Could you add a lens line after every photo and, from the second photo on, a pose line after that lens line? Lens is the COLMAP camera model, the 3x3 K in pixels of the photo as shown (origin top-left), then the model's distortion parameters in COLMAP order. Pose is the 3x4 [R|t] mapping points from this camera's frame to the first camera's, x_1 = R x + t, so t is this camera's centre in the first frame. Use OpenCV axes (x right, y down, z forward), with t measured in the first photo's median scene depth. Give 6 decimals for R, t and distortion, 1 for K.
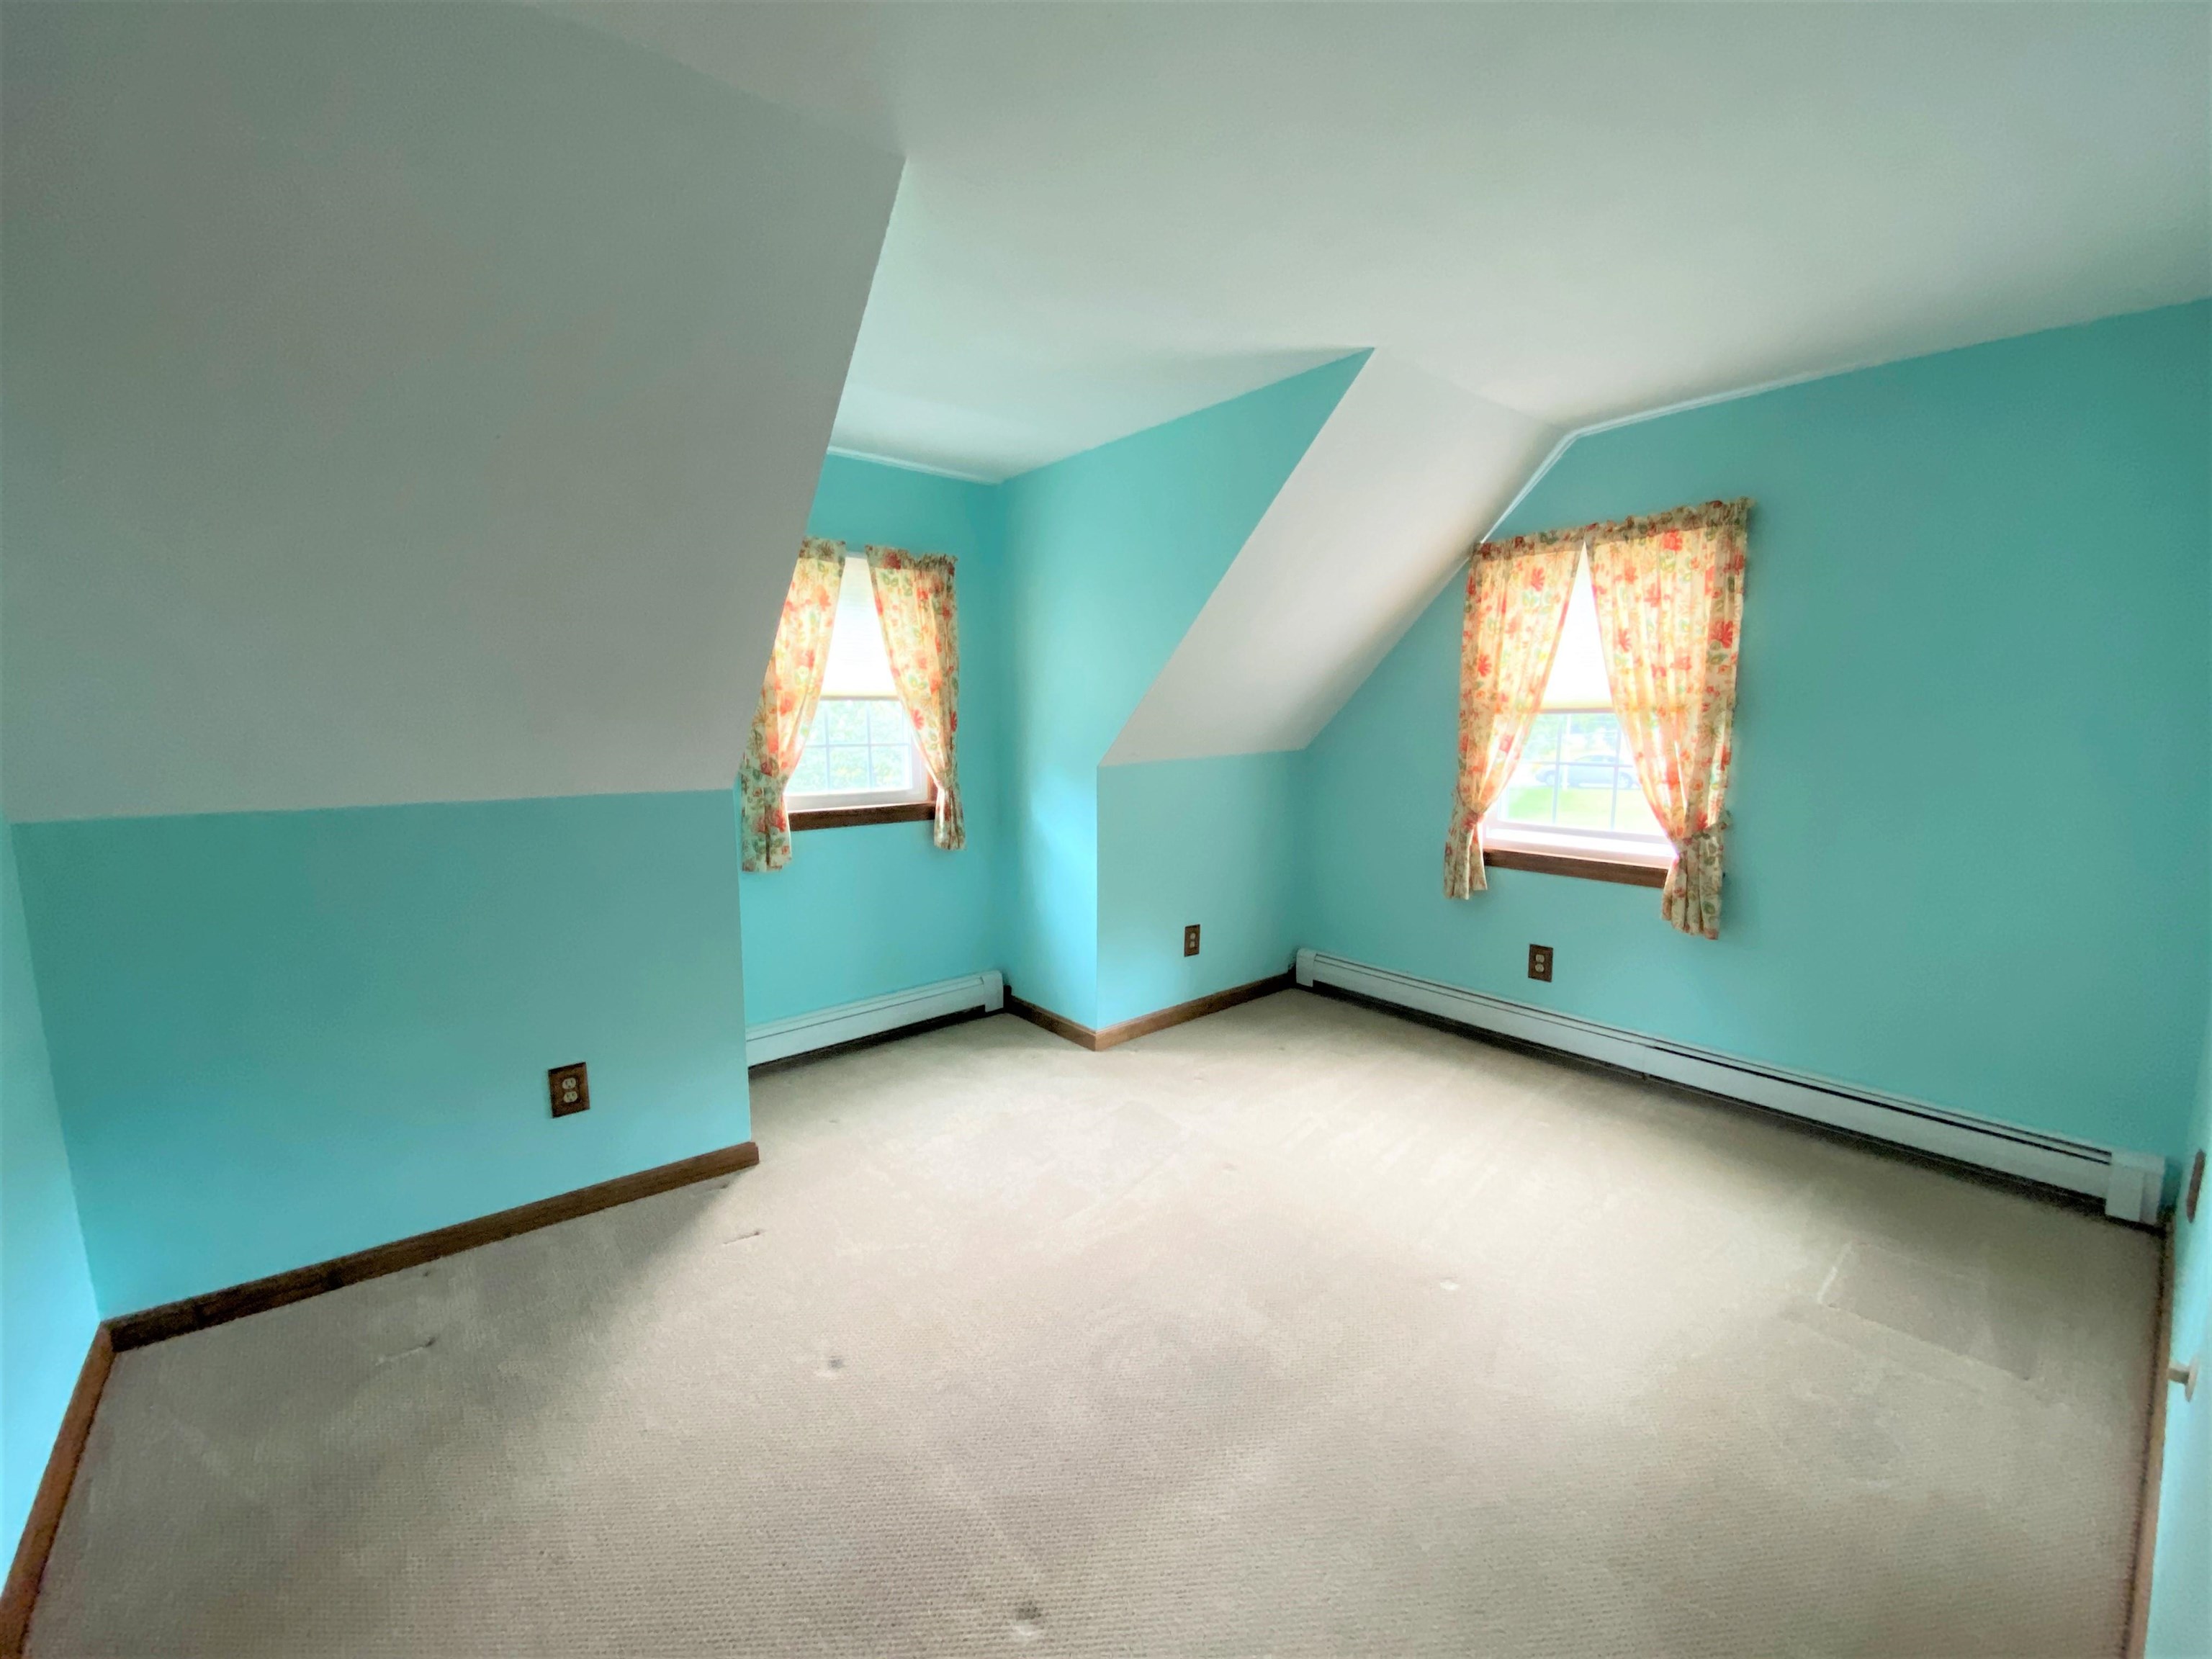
lens RADIAL K [[899.8, 0, 1102.2], [0, 899.8, 832.7], [0, 0, 1]] dist [0.035828, -0.028941]
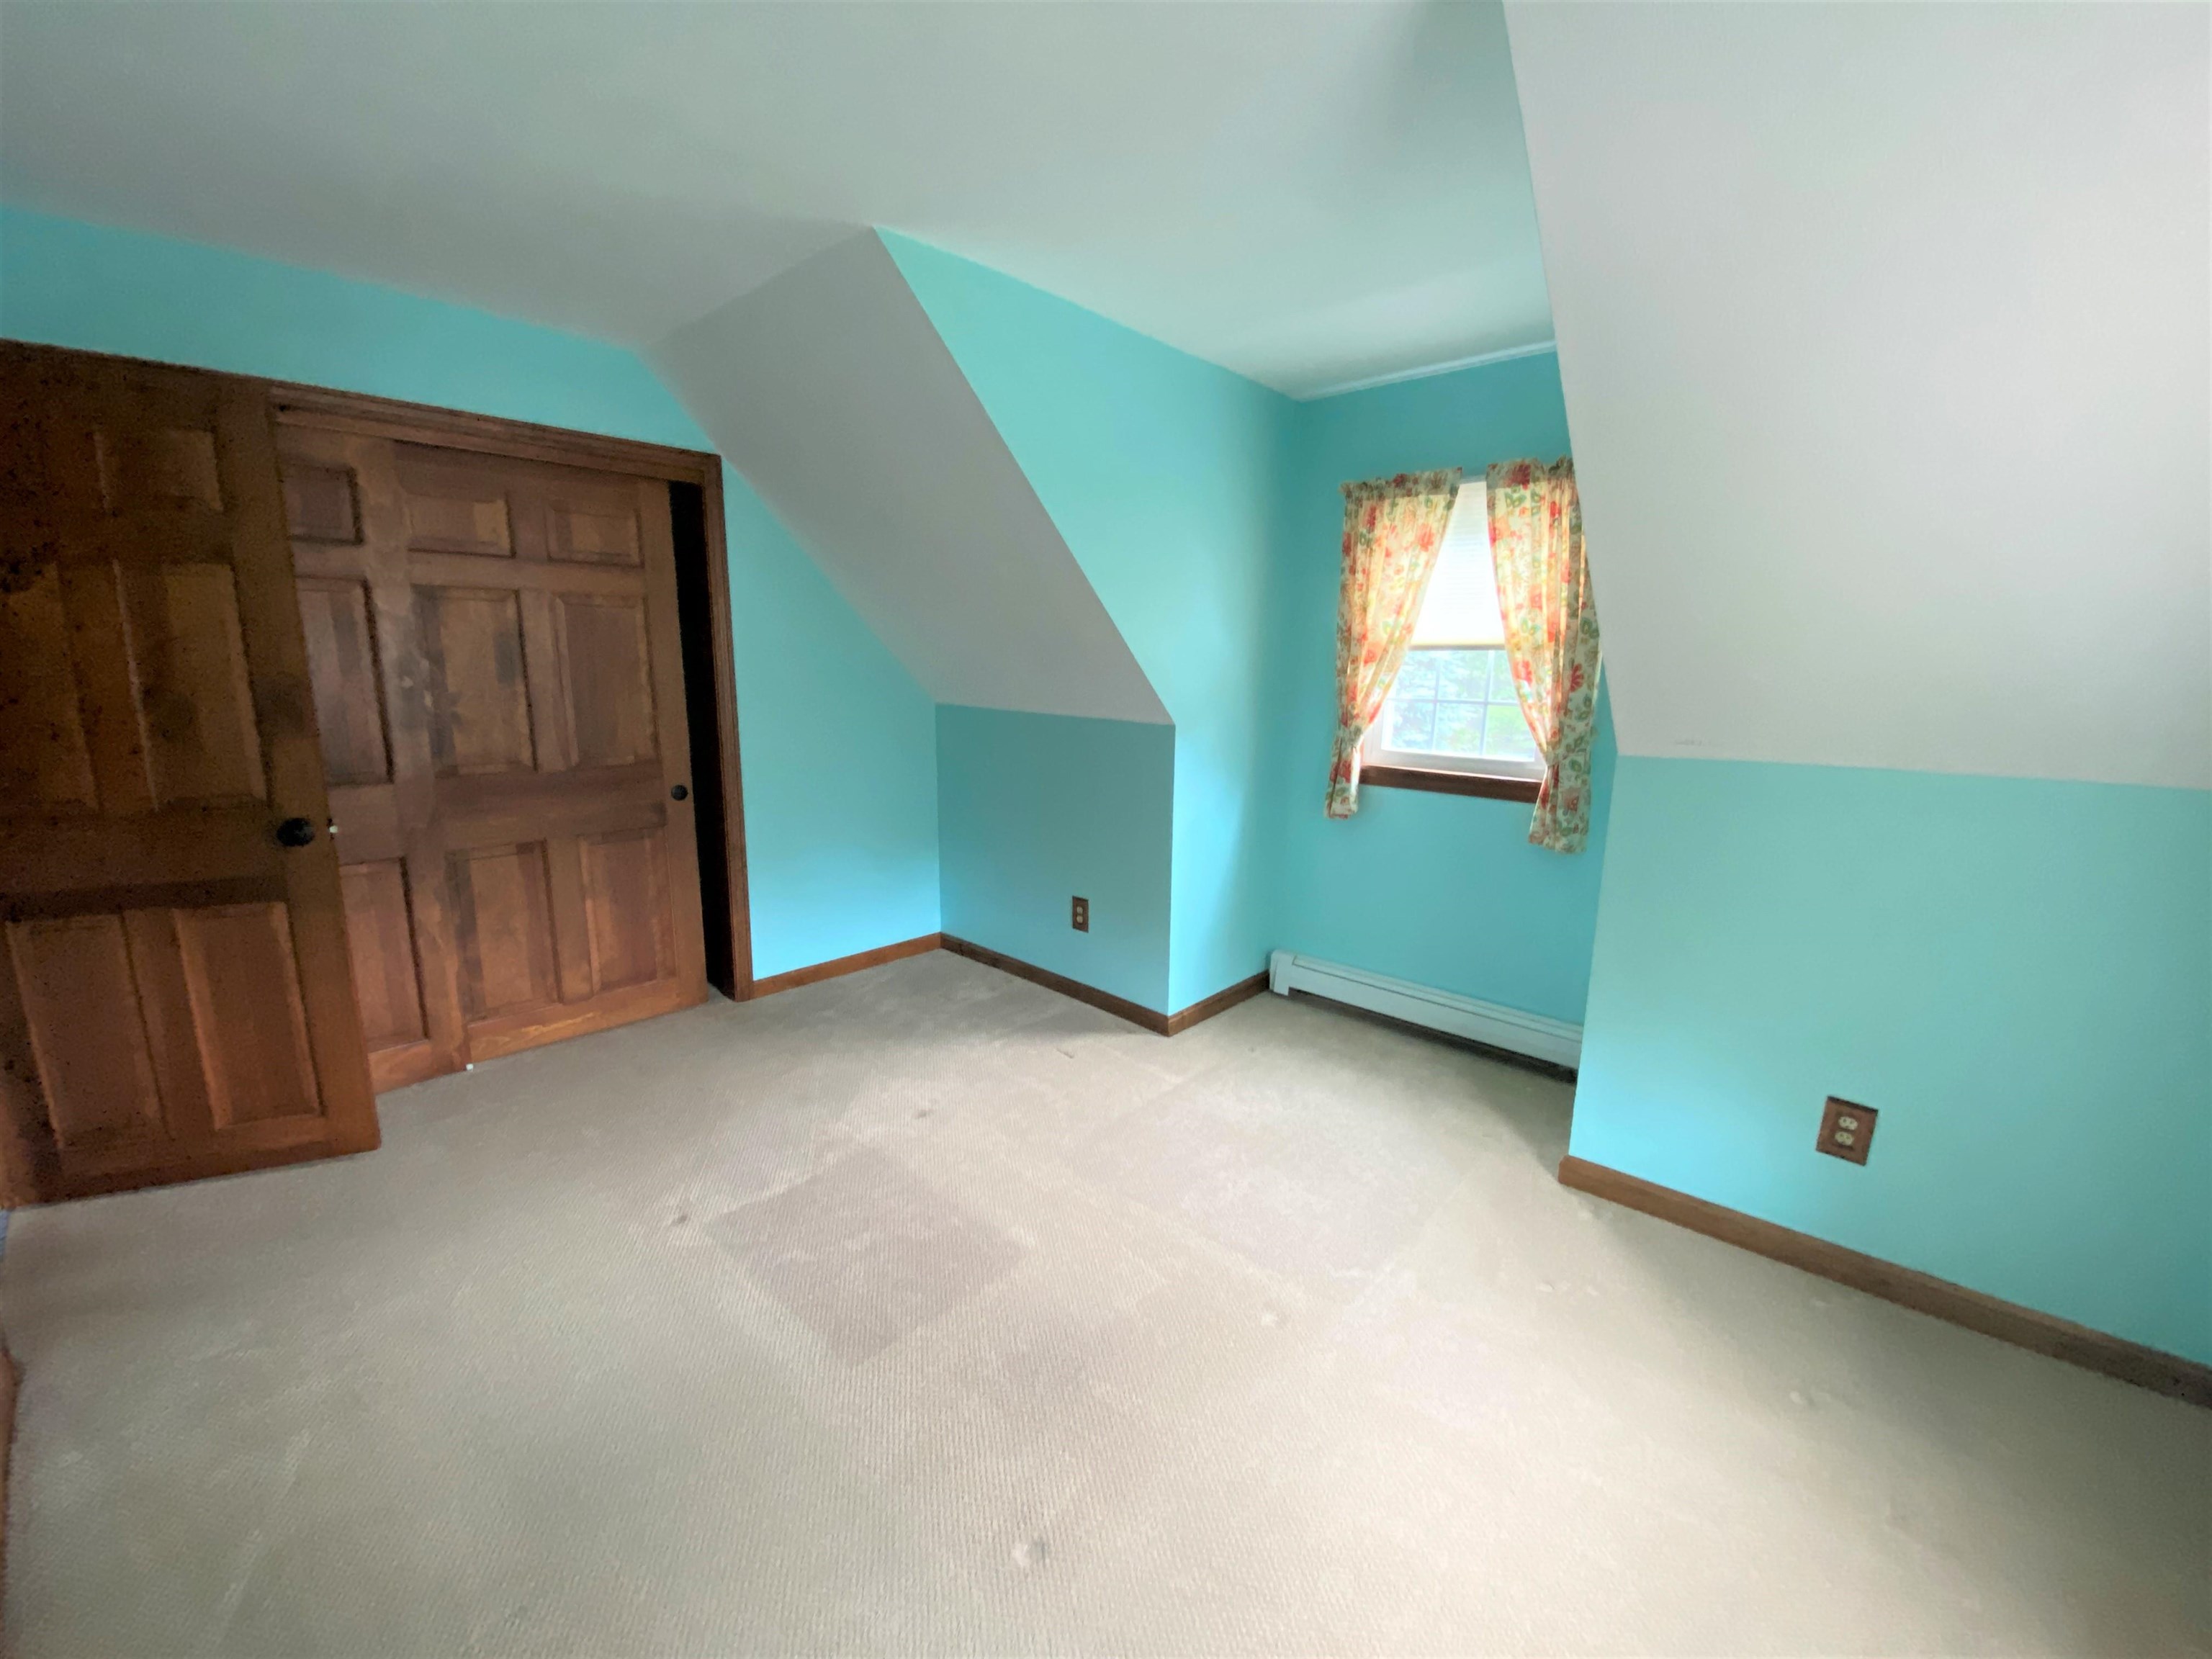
lens RADIAL K [[899.8, 0, 1102.2], [0, 899.8, 832.7], [0, 0, 1]] dist [0.035828, -0.028941]
pose [[0.108530, 0.188746, -0.976010, 0.599045], [-0.148671, 0.973850, 0.171797, -0.076777], [0.982913, 0.126459, 0.133753, 0.587068]]
